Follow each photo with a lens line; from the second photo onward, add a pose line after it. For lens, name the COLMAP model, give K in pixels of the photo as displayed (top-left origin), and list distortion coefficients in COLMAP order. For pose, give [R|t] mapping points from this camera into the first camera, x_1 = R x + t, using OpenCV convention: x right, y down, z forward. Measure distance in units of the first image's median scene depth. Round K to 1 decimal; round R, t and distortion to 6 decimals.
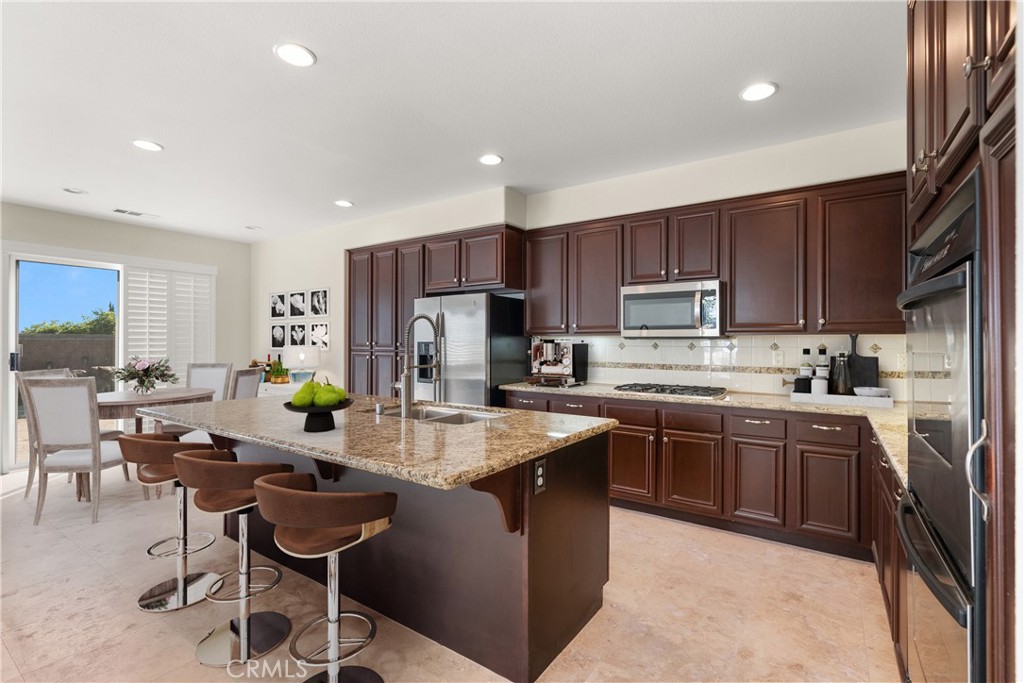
lens RADIAL K [[475.2, 0, 483.7], [0, 475.2, 339.4], [0, 0, 1]] dist [0.010954, 0.004858]
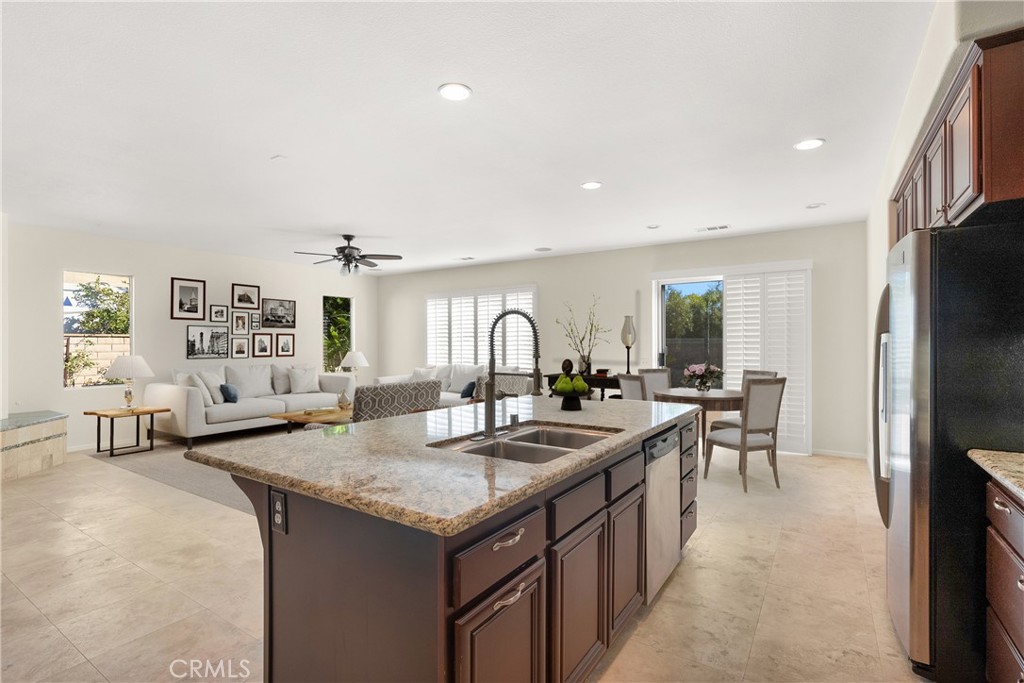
lens RADIAL K [[475.2, 0, 511.9], [0, 475.2, 342.1], [0, 0, 1]] dist [0.010954, 0.004858]
pose [[0.044218, -0.005858, -0.999005, 0.308839], [0.001406, 0.999982, -0.005801, 0.003305], [0.999021, -0.001148, 0.044225, 0.449554]]
